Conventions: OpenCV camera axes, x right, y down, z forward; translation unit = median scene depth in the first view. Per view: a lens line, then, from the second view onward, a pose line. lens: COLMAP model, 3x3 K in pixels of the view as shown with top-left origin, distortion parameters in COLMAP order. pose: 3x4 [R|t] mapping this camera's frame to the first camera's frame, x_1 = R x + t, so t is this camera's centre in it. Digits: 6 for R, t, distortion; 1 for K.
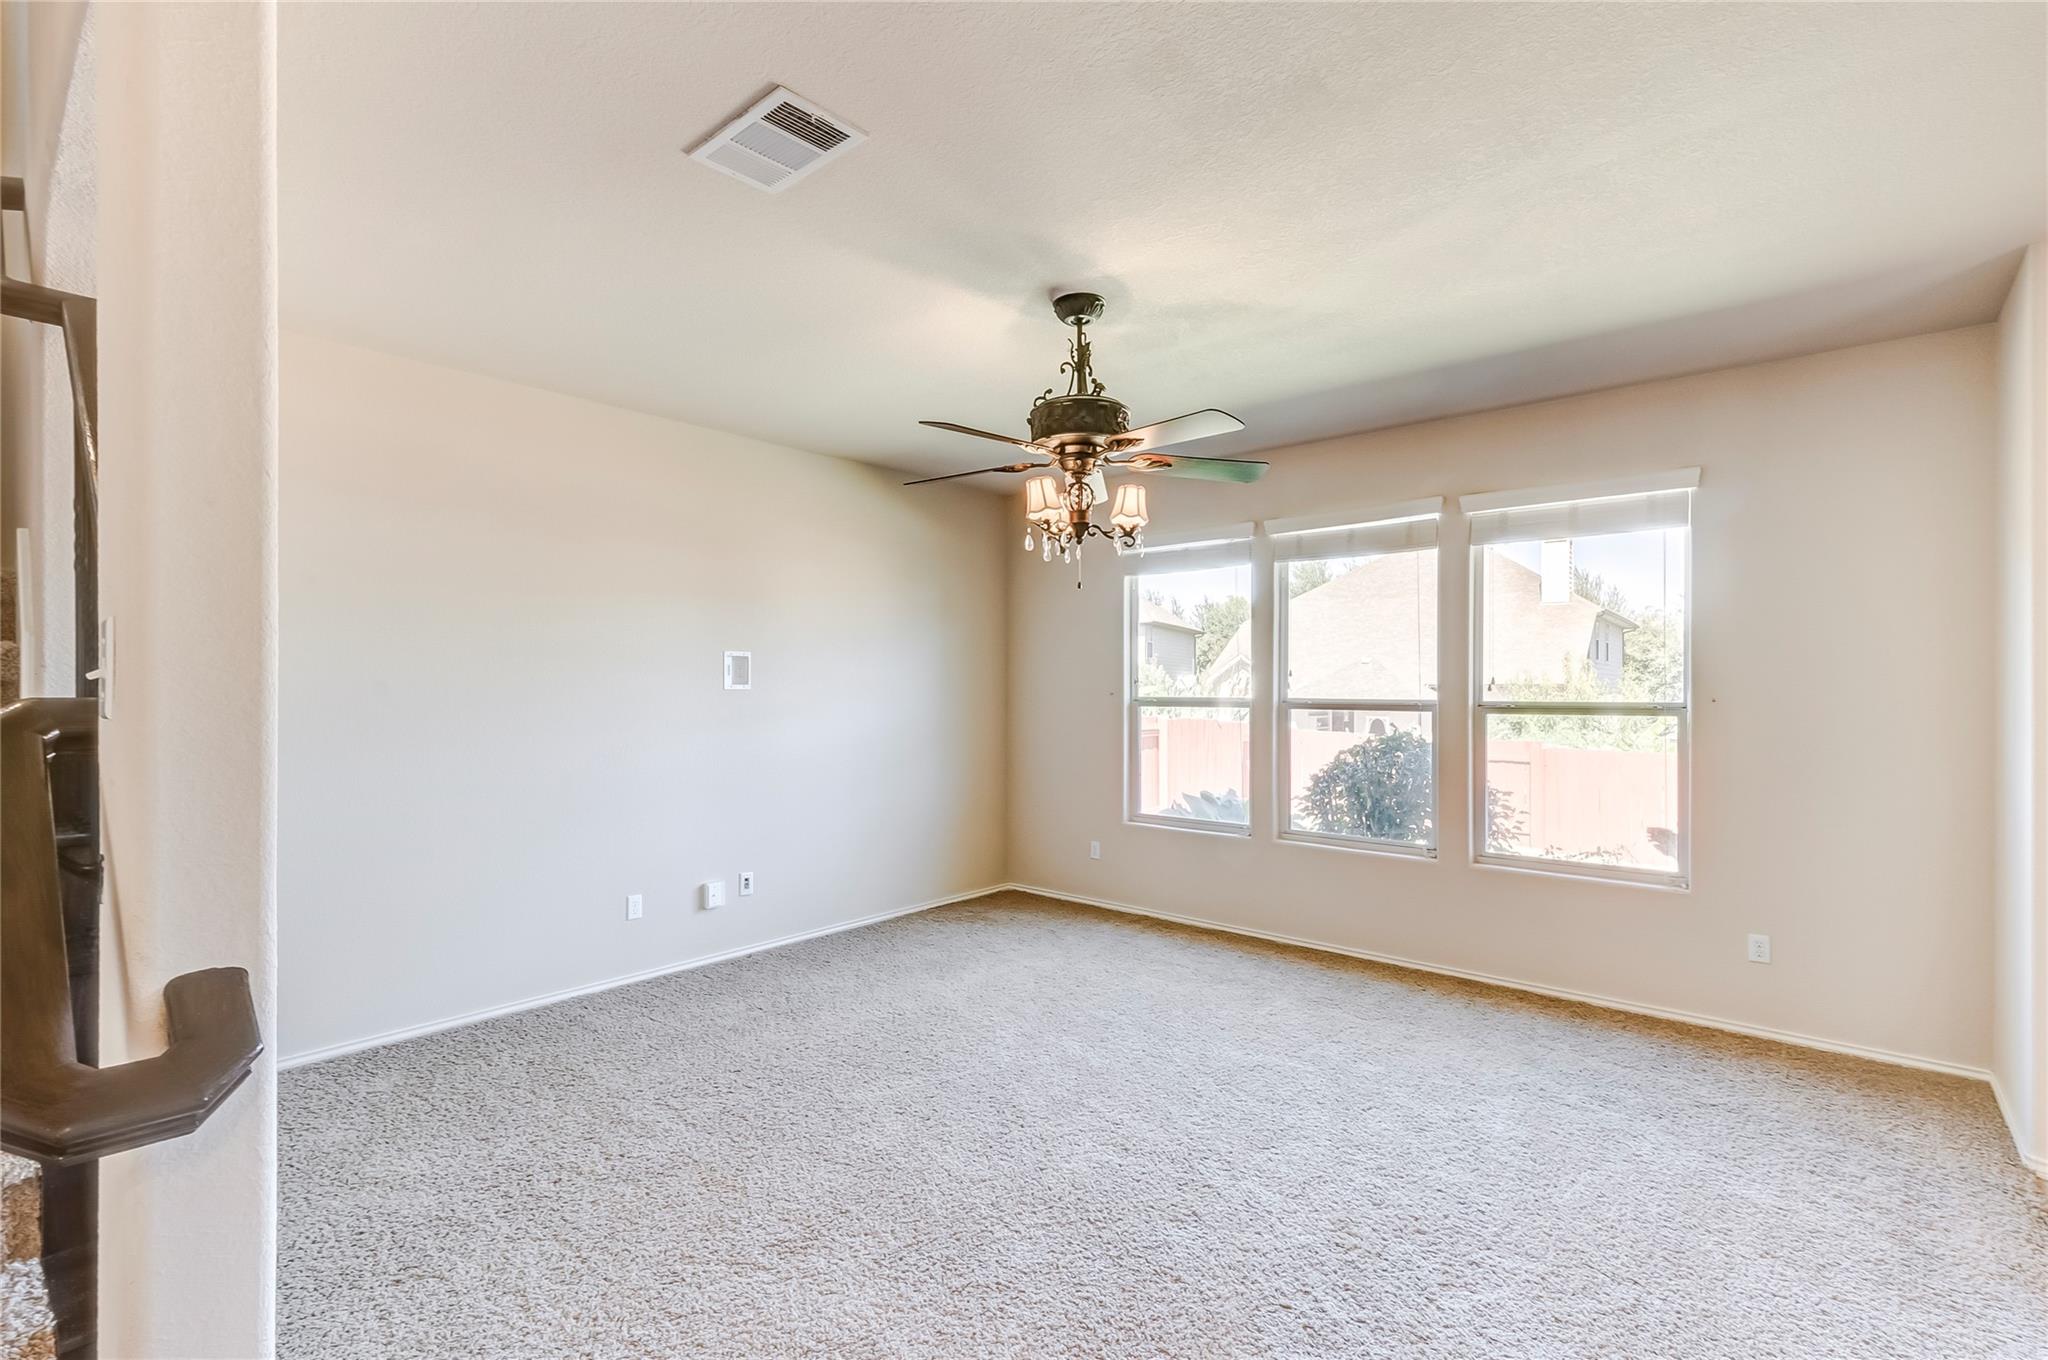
lens RADIAL K [[930.1, 0, 1019.5], [0, 930.1, 689.4], [0, 0, 1]] dist [-0.001311, -0.000467]
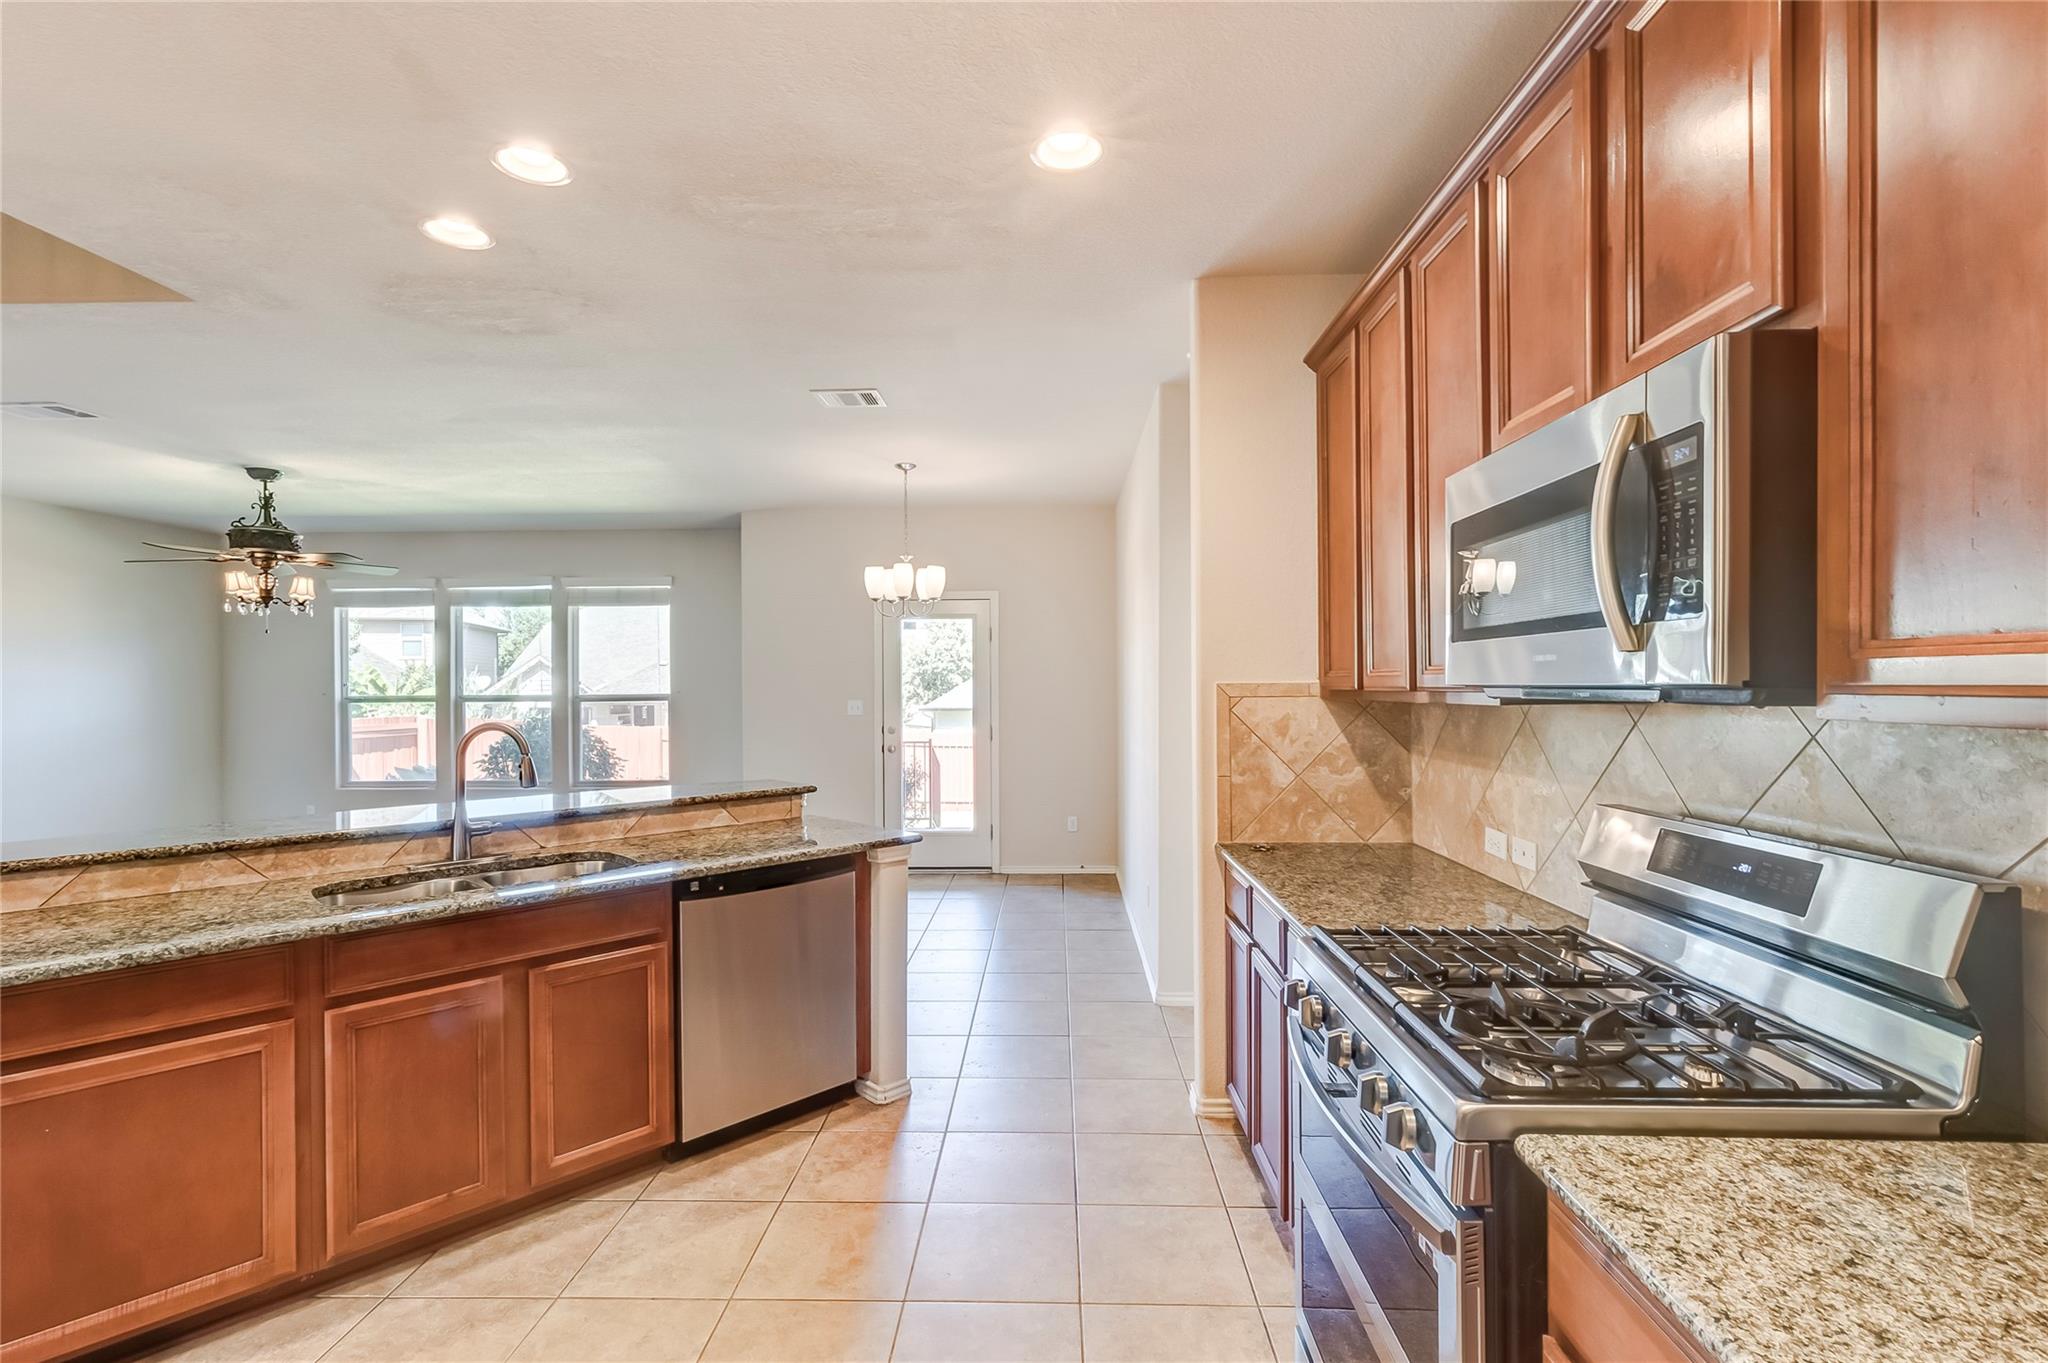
lens RADIAL K [[919.1, 0, 1039.4], [0, 919.1, 687.5], [0, 0, 1]] dist [-0.010372, -0.000075]
pose [[0.761482, -0.009954, 0.648110, 0.039361], [0.011214, 0.999935, 0.002181, 0.004484], [-0.648090, 0.005607, 0.761544, -0.854143]]
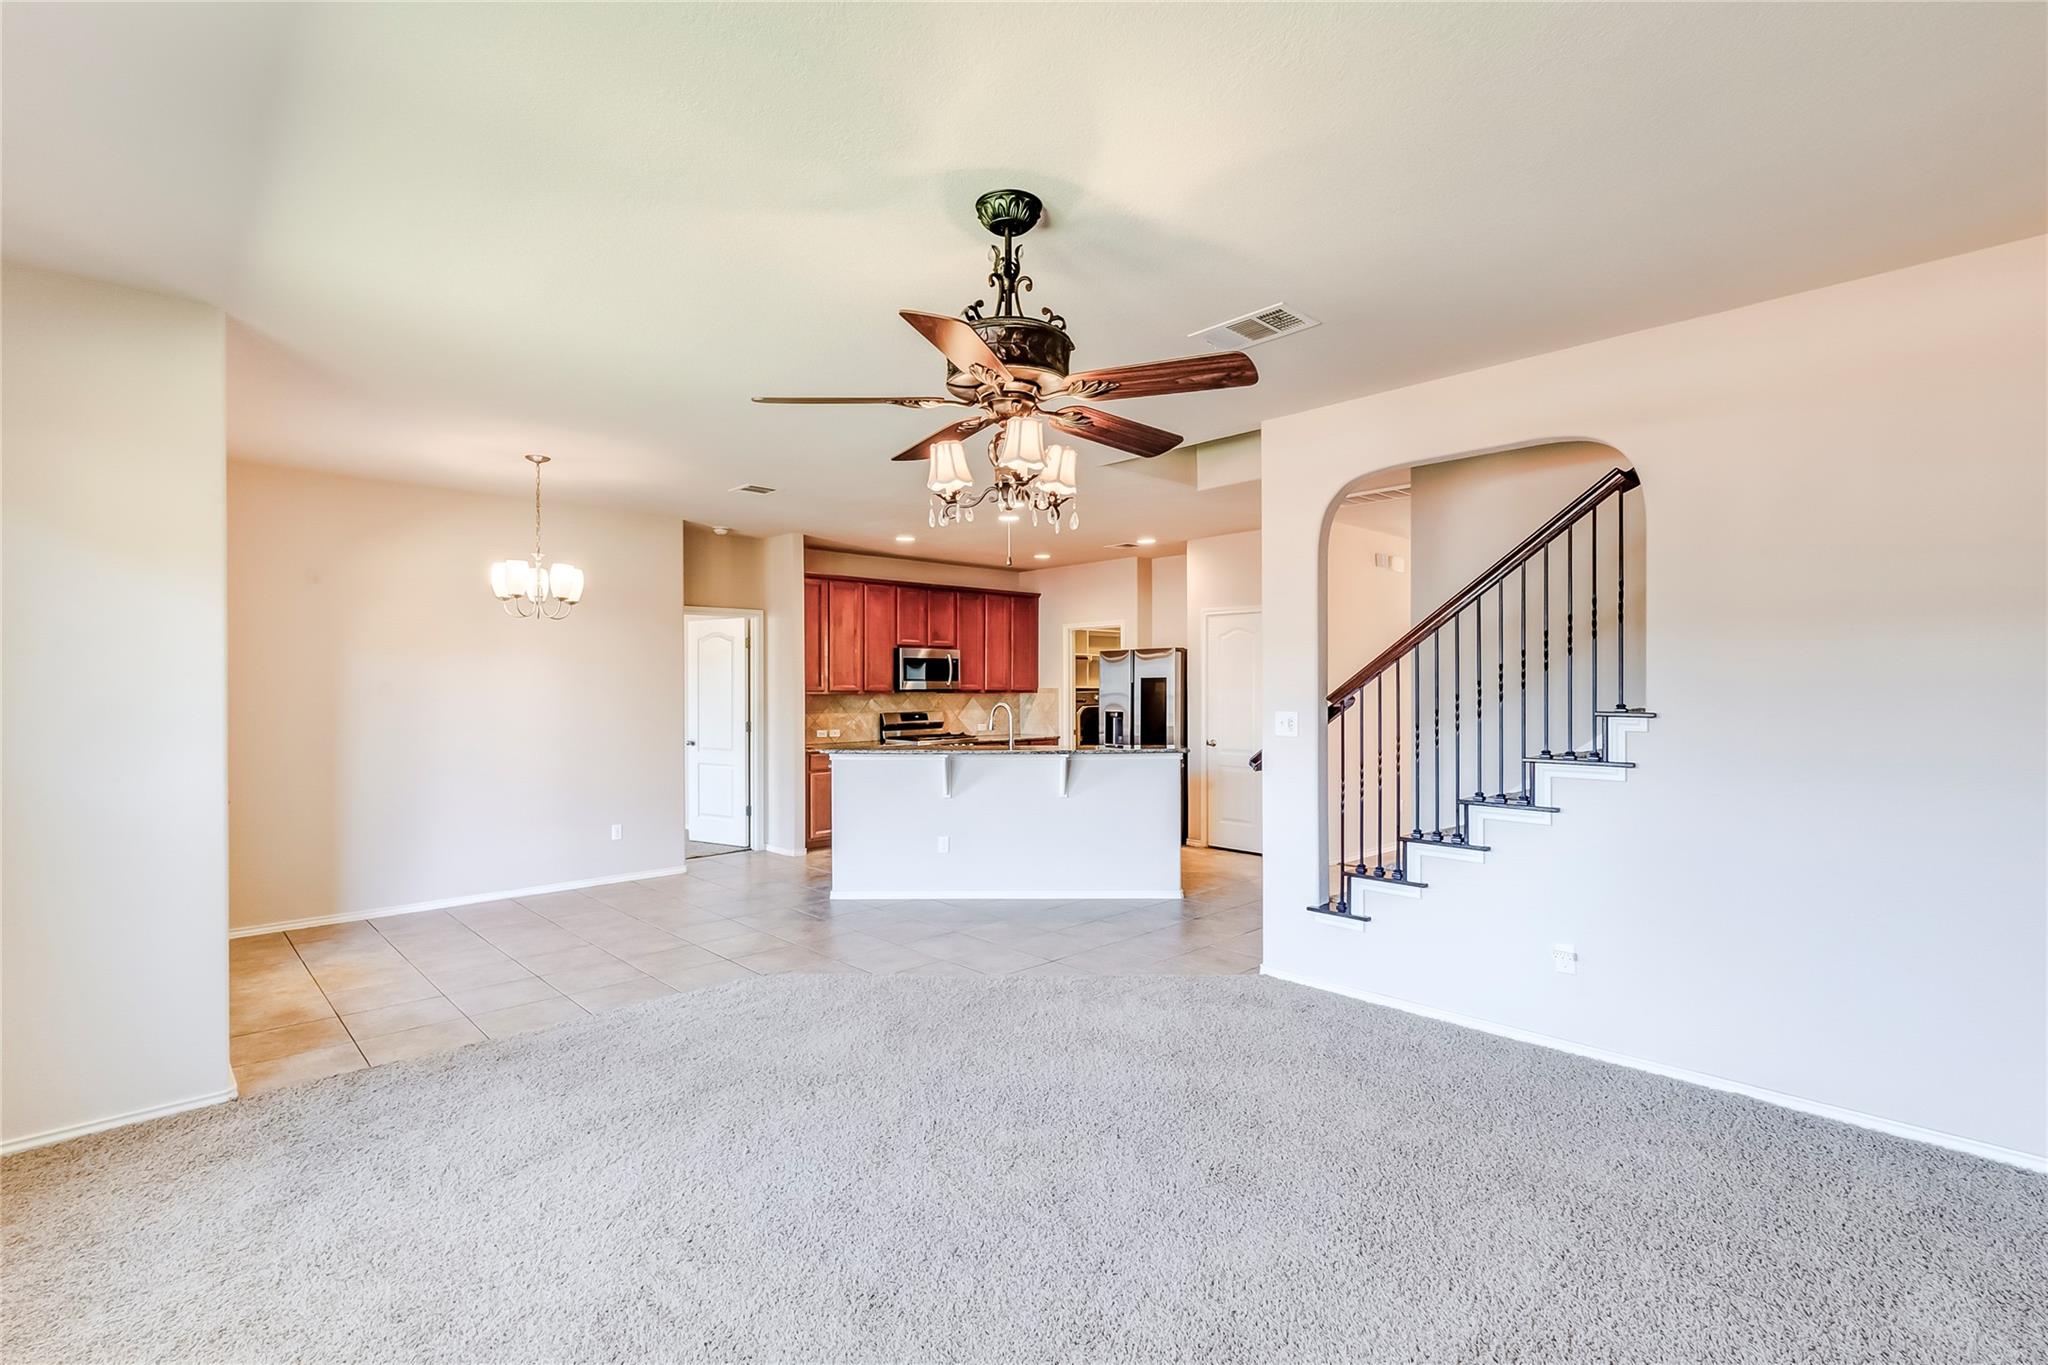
lens RADIAL K [[934.9, 0, 1024.0], [0, 934.9, 682.5], [0, 0, 1]] dist [0.003494, -0.000026]
pose [[-0.995824, 0.003731, 0.091215, -0.014386], [0.003592, 0.999992, -0.001693, -0.003555], [-0.091221, -0.001358, -0.995830, 1.218185]]
